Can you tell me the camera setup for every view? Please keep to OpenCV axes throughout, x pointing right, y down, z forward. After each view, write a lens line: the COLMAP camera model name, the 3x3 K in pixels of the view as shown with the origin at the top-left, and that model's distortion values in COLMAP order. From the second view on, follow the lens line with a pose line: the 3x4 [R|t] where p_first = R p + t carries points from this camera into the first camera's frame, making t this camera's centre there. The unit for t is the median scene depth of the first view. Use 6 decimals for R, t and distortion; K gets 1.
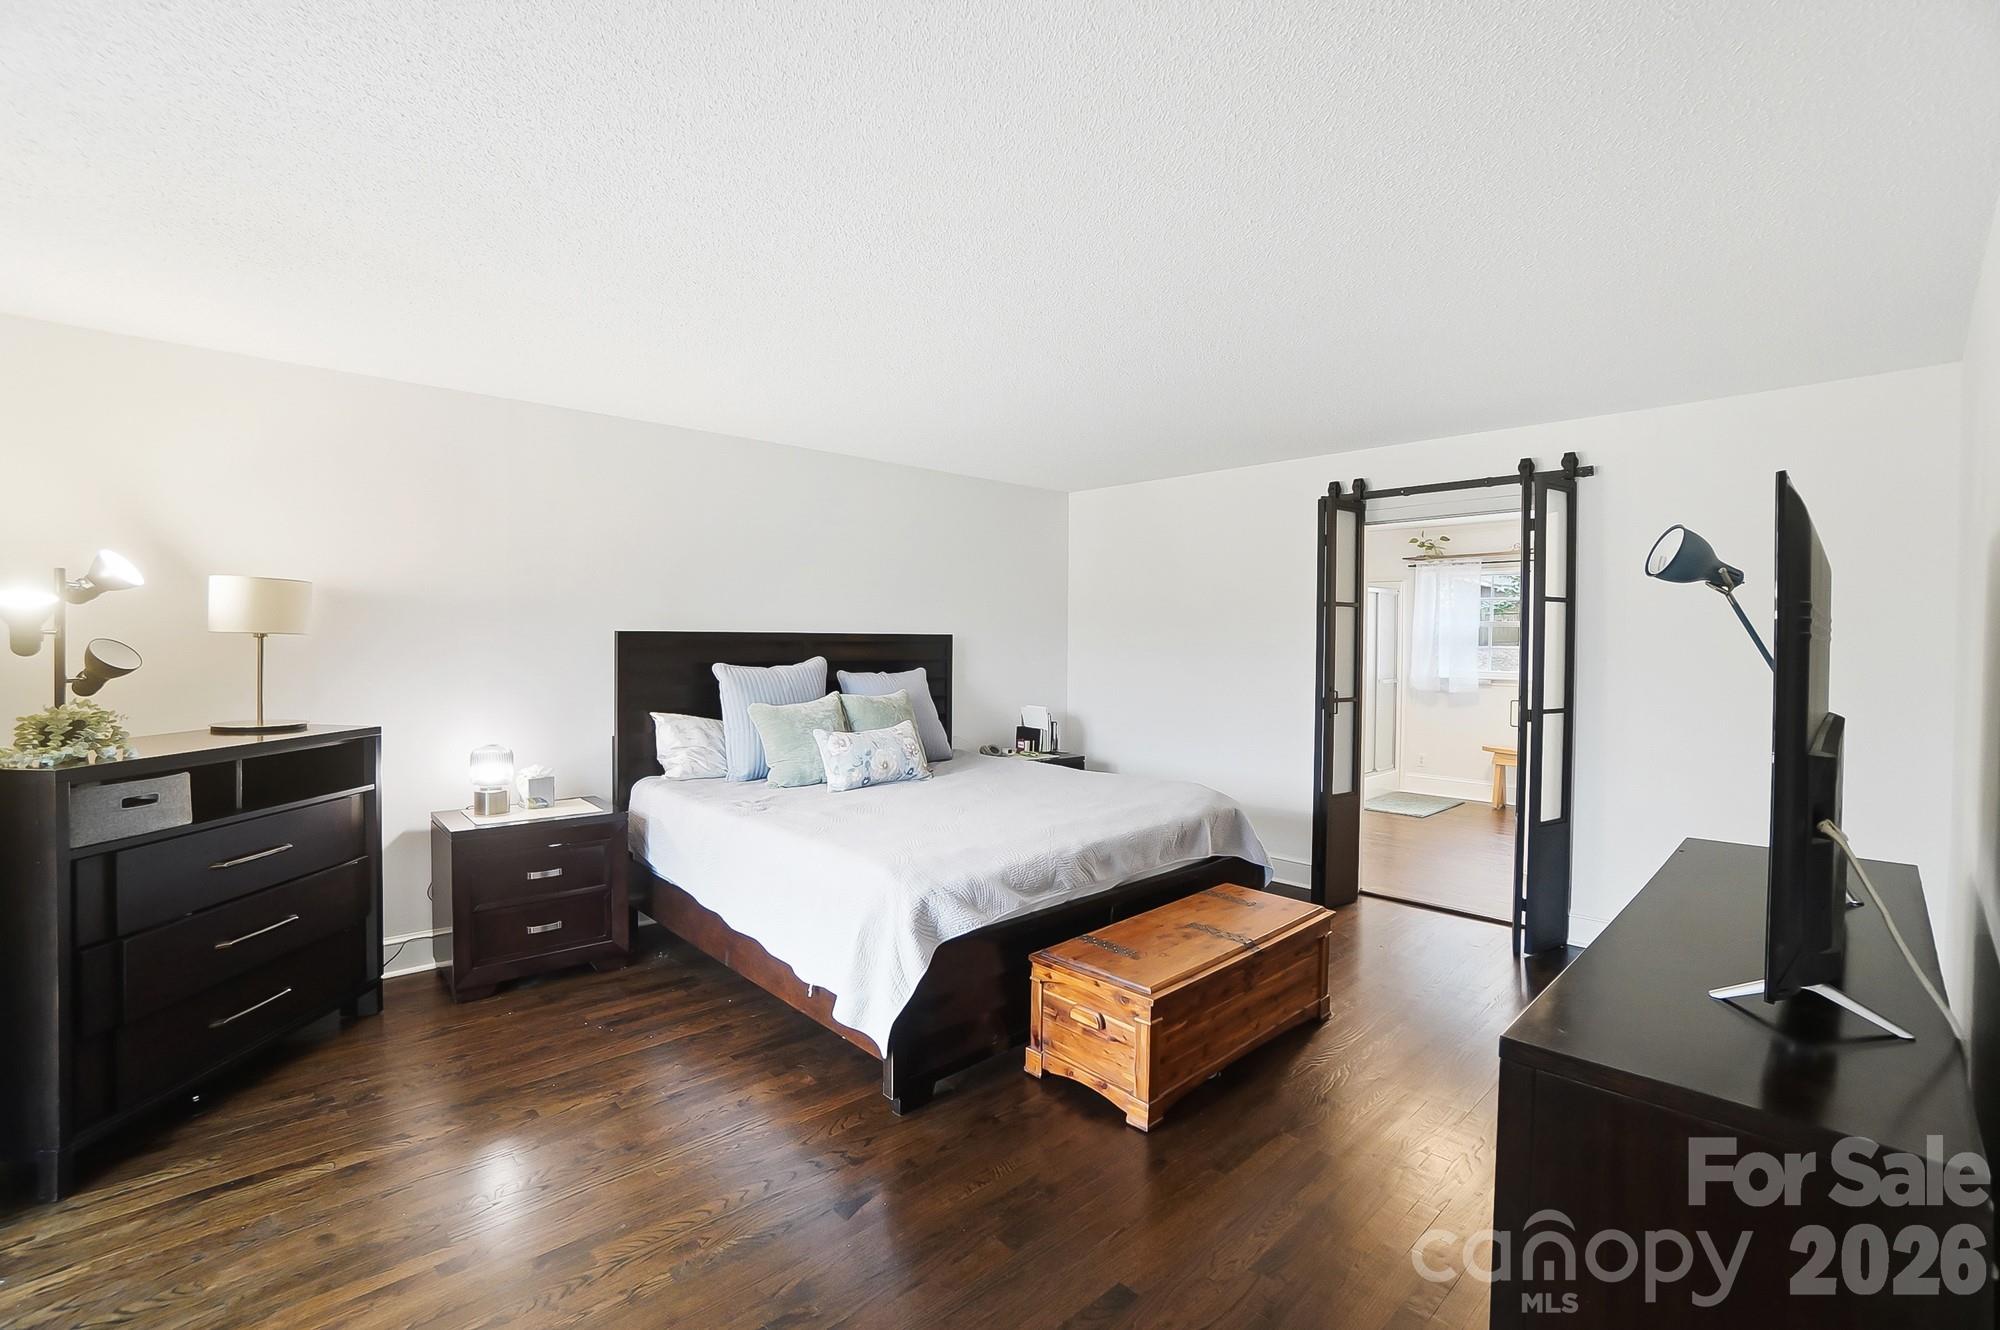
lens RADIAL K [[866.9, 0, 1045.8], [0, 866.9, 654.4], [0, 0, 1]] dist [0.004055, -0.000900]
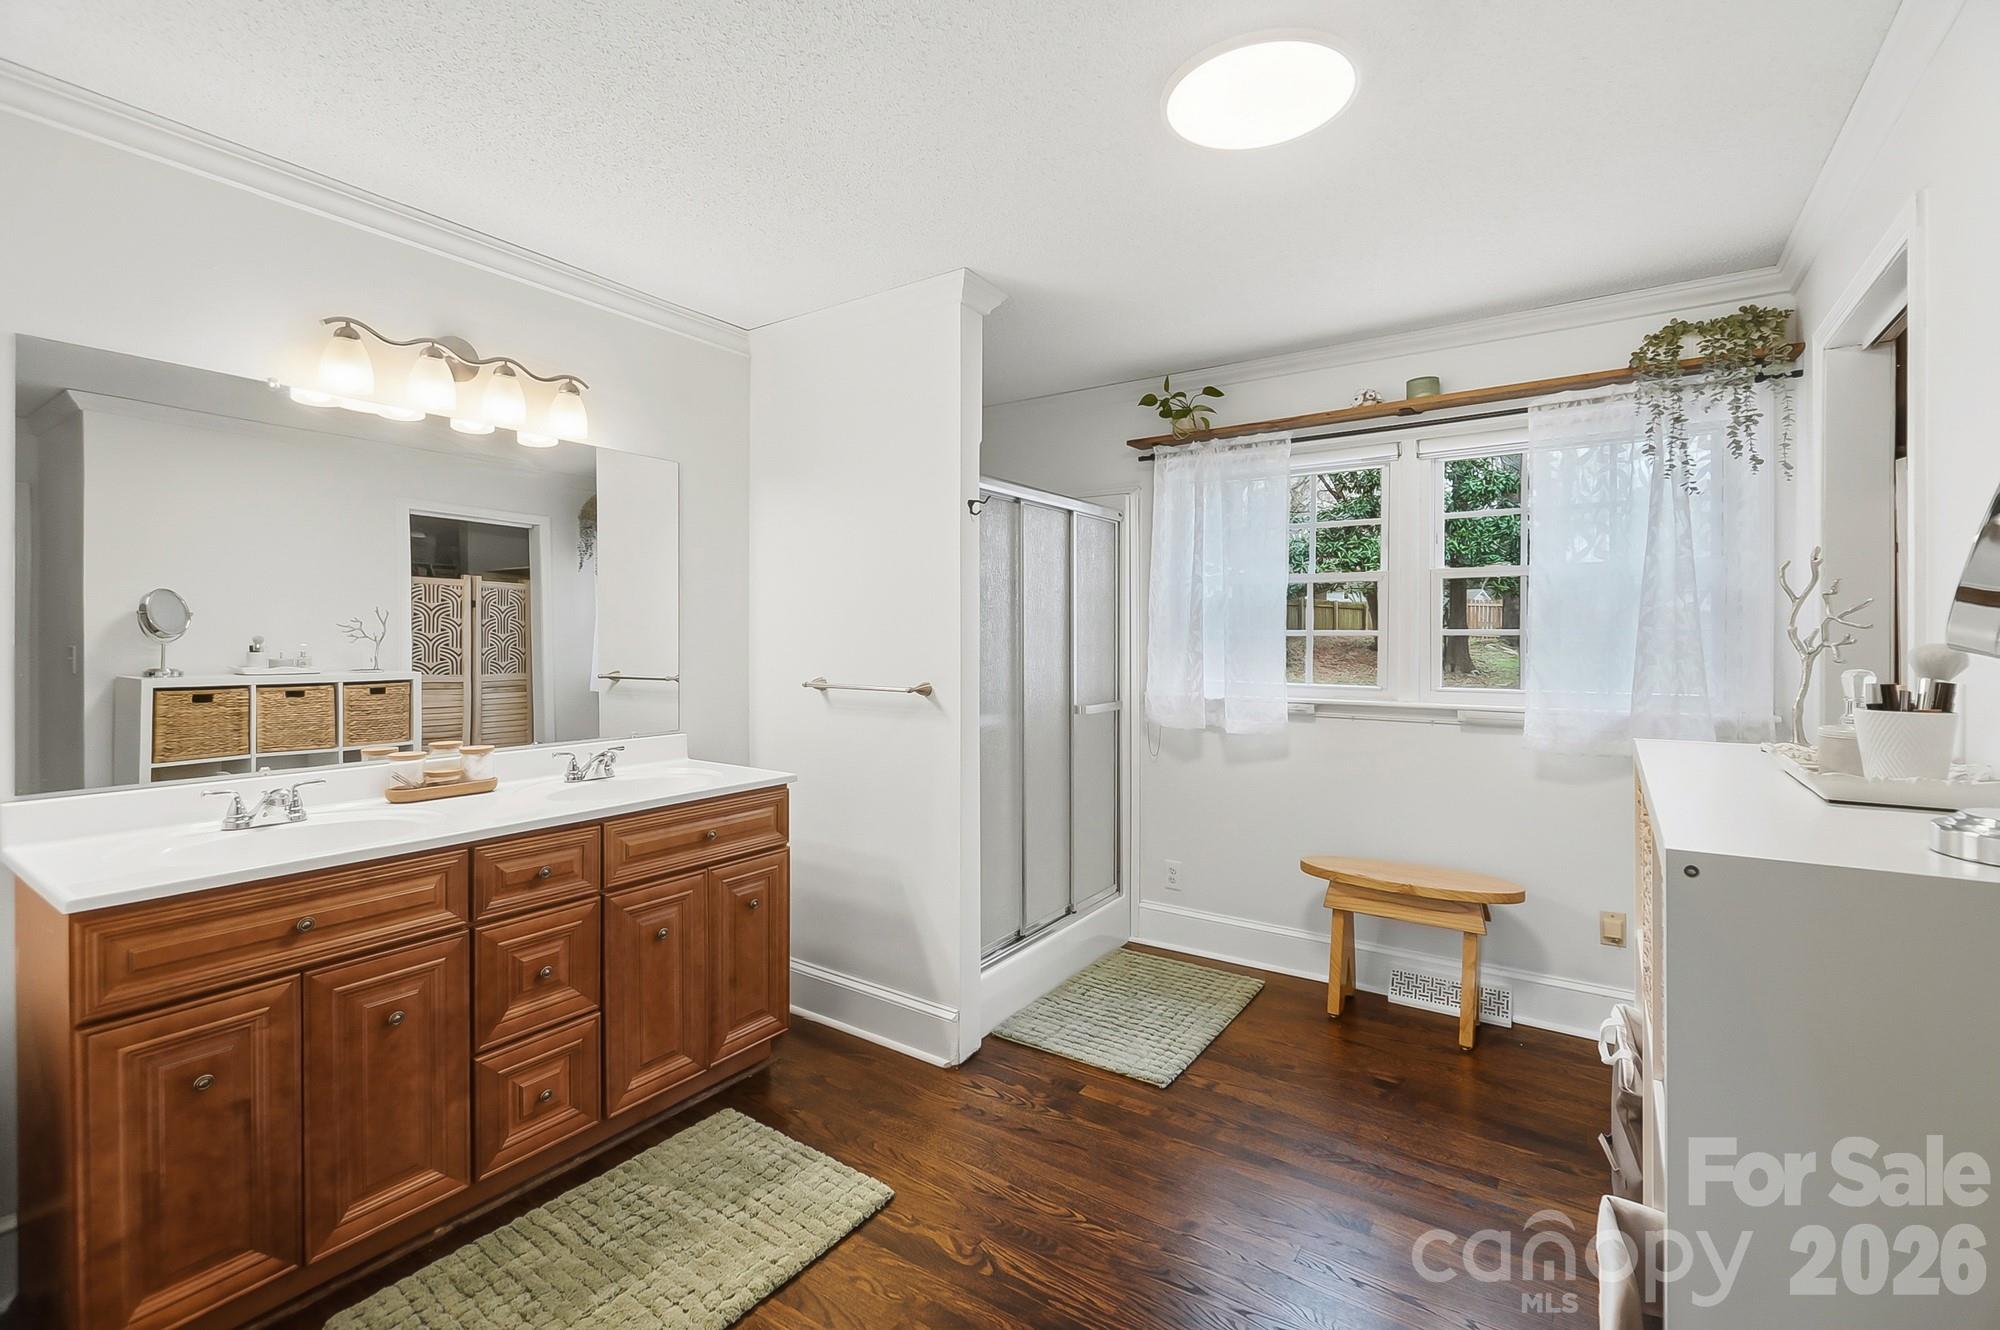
lens RADIAL K [[866.9, 0, 998.4], [0, 866.9, 653.7], [0, 0, 1]] dist [0.004055, -0.000900]
pose [[0.982894, -0.006379, 0.184064, 0.259675], [0.009123, 0.999859, -0.014066, 0.007823], [-0.183948, 0.015505, 0.982814, 0.564461]]
